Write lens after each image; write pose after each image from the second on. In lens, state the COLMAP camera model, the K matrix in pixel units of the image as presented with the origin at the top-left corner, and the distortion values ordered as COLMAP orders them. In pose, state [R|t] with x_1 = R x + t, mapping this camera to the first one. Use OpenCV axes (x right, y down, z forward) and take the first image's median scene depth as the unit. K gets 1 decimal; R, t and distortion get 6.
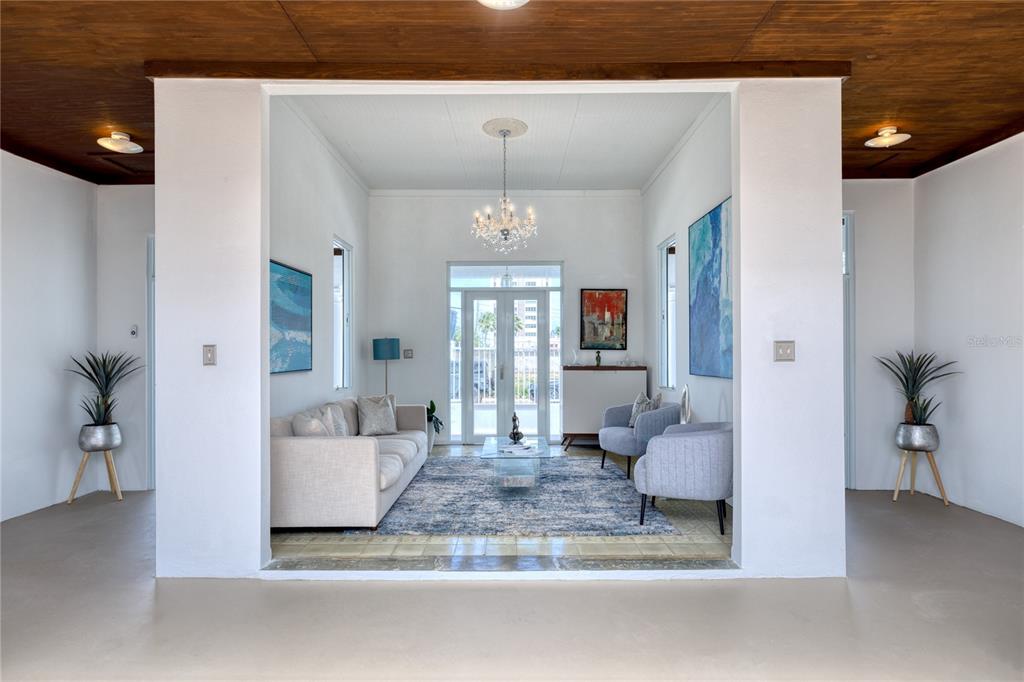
lens RADIAL K [[557.4, 0, 513.9], [0, 557.4, 348.8], [0, 0, 1]] dist [0.000318, 0.000024]
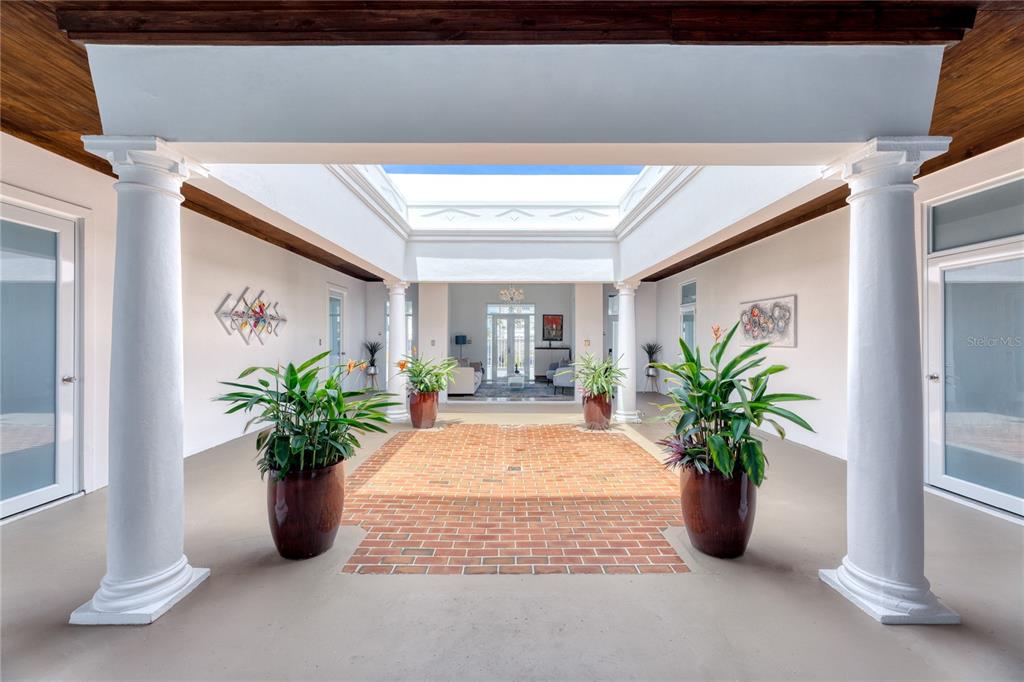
lens RADIAL K [[412.9, 0, 512.0], [0, 412.9, 341.0], [0, 0, 1]] dist [-0.003304, -0.000104]
pose [[0.999978, 0.006007, 0.002742, -0.015554], [-0.006036, 0.999924, 0.010728, -0.014860], [-0.002678, -0.010745, 0.999939, -0.762663]]
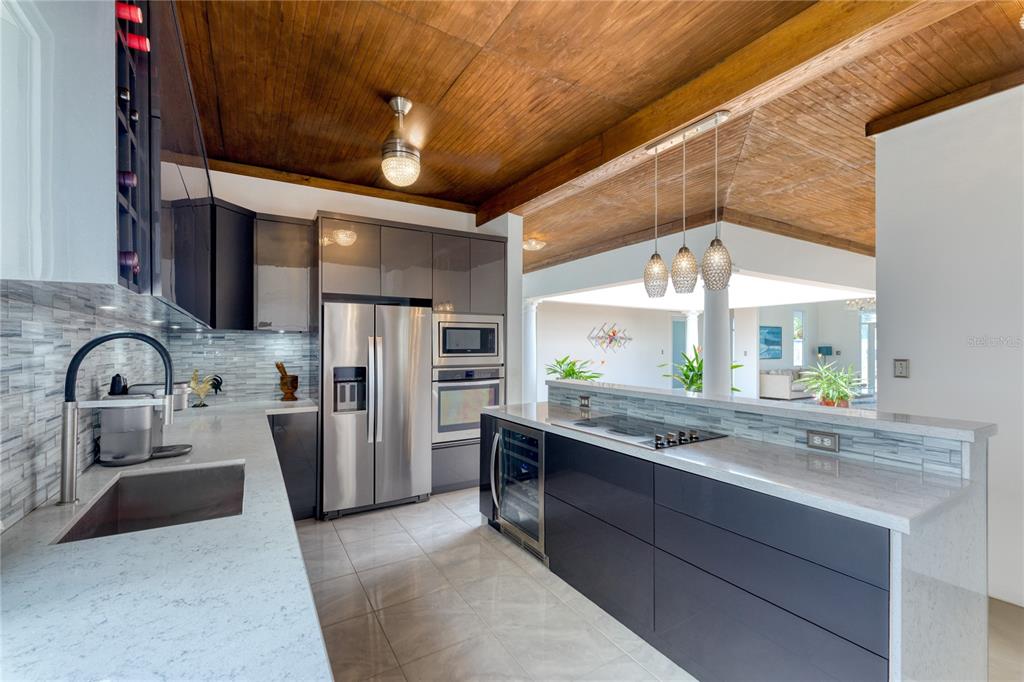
lens RADIAL K [[436.8, 0, 511.6], [0, 436.8, 354.3], [0, 0, 1]] dist [-0.001060, -0.000039]
pose [[0.512650, 0.016619, -0.858437, 0.677661], [0.001886, 0.999788, 0.020482, -0.025383], [0.858595, -0.012119, 0.512511, -1.087368]]
